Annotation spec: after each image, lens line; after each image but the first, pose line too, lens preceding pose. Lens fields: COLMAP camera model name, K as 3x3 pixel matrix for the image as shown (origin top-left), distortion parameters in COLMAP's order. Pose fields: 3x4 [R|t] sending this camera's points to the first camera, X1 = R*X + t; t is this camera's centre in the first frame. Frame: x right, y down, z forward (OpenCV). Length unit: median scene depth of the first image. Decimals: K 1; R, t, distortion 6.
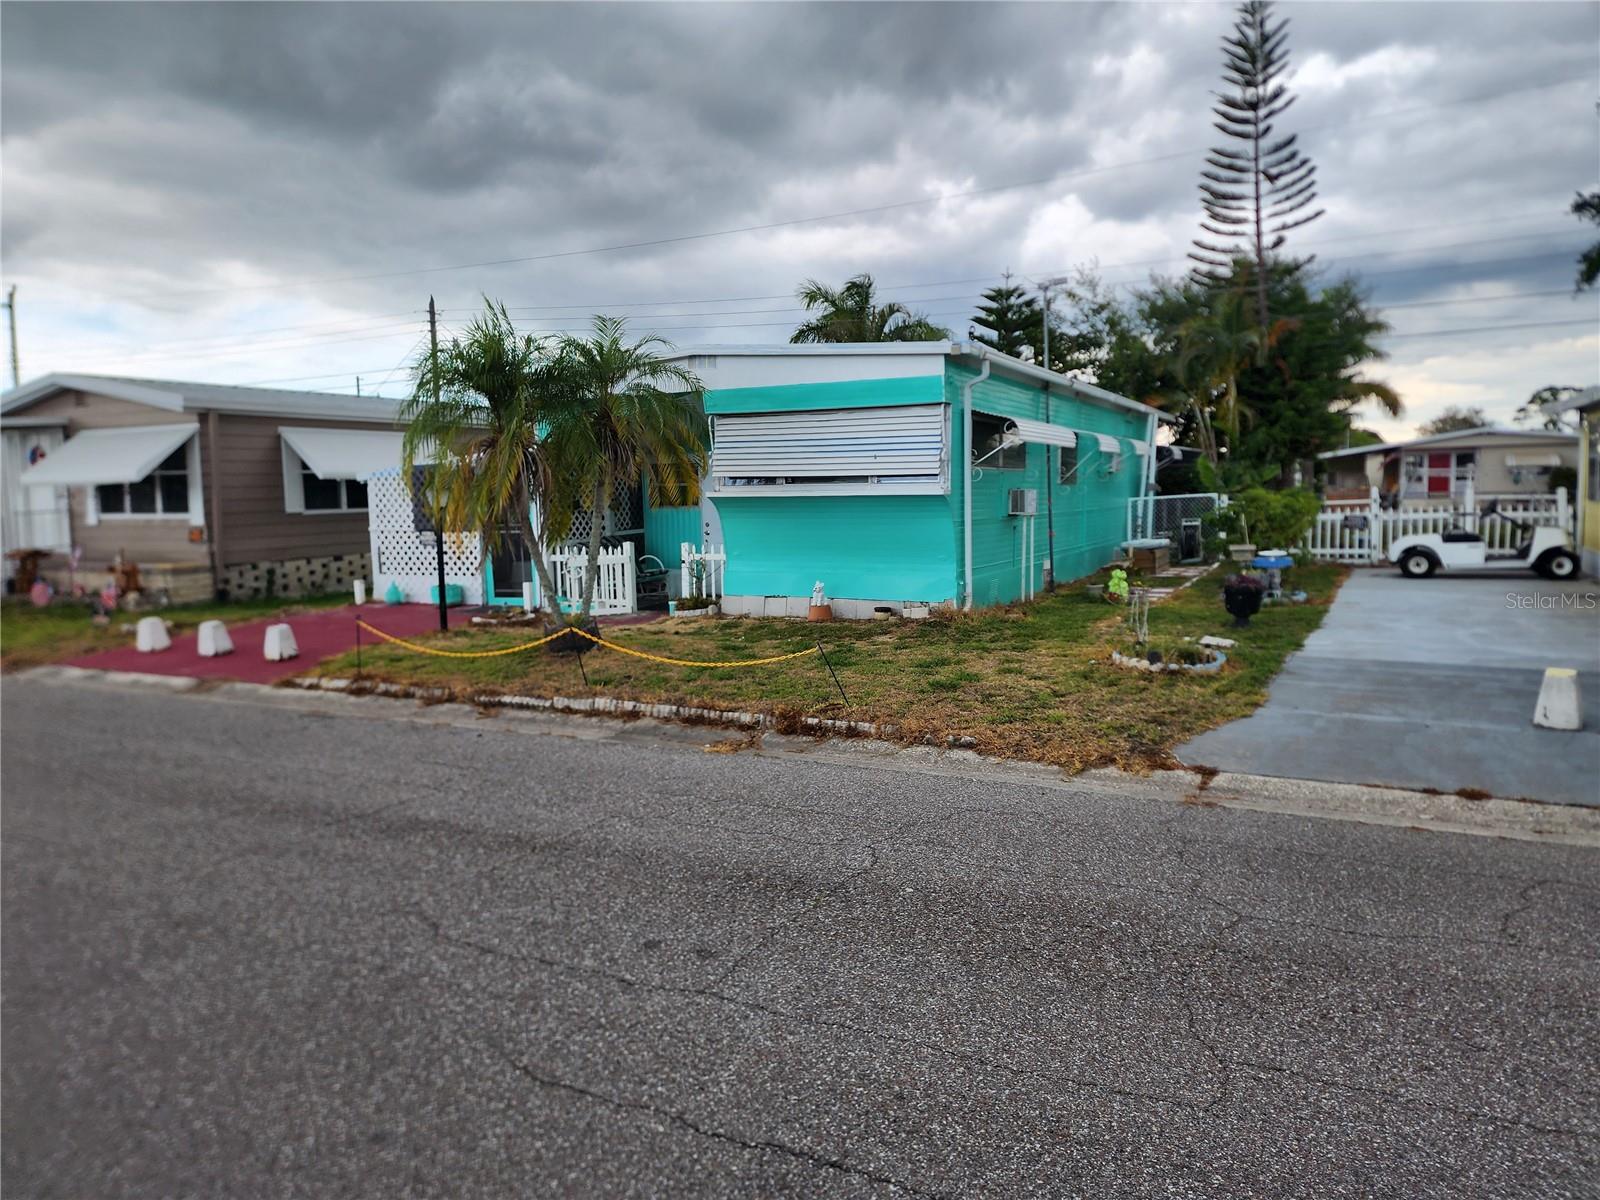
lens RADIAL K [[1076.8, 0, 833.1], [0, 1076.8, 589.7], [0, 0, 1]] dist [0.068039, -0.059917]
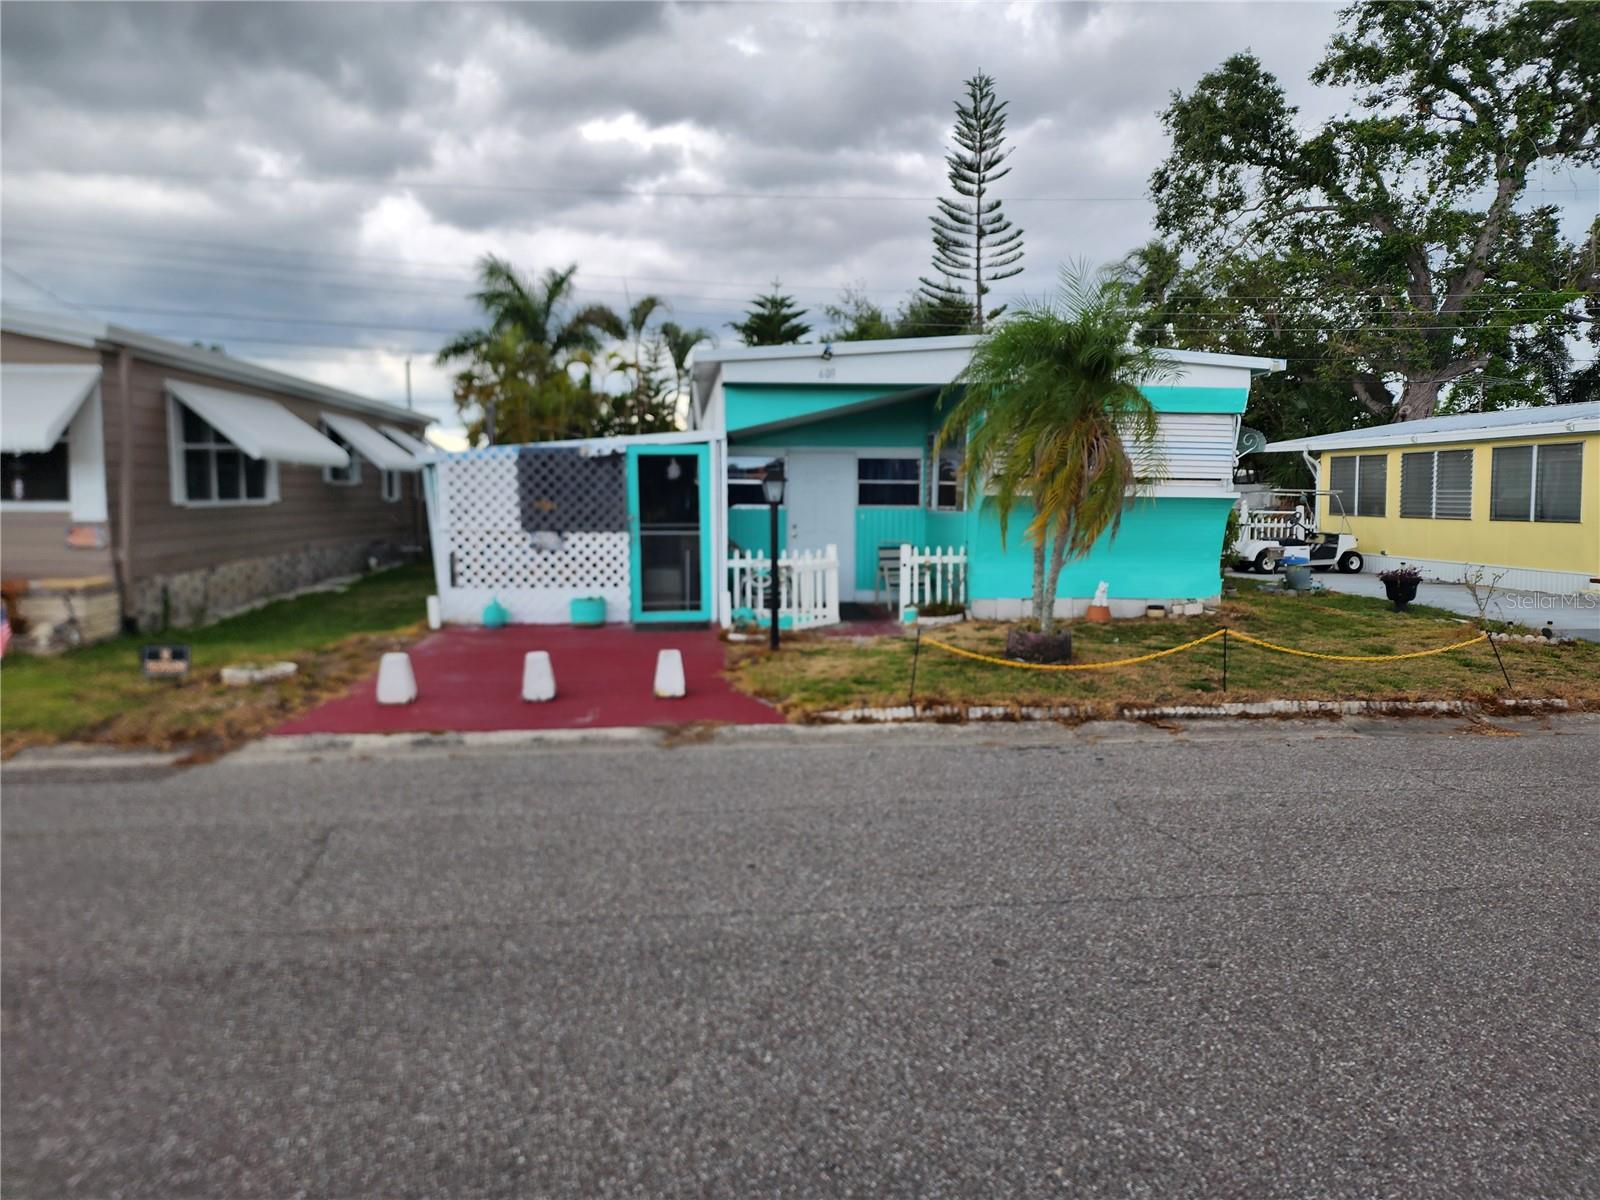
lens RADIAL K [[1076.8, 0, 797.9], [0, 1076.8, 591.1], [0, 0, 1]] dist [0.068039, -0.059917]
pose [[0.842267, -0.022961, 0.538572, -0.578021], [0.028415, 0.999595, -0.001822, -0.003643], [-0.538312, 0.016838, 0.842577, 0.217936]]
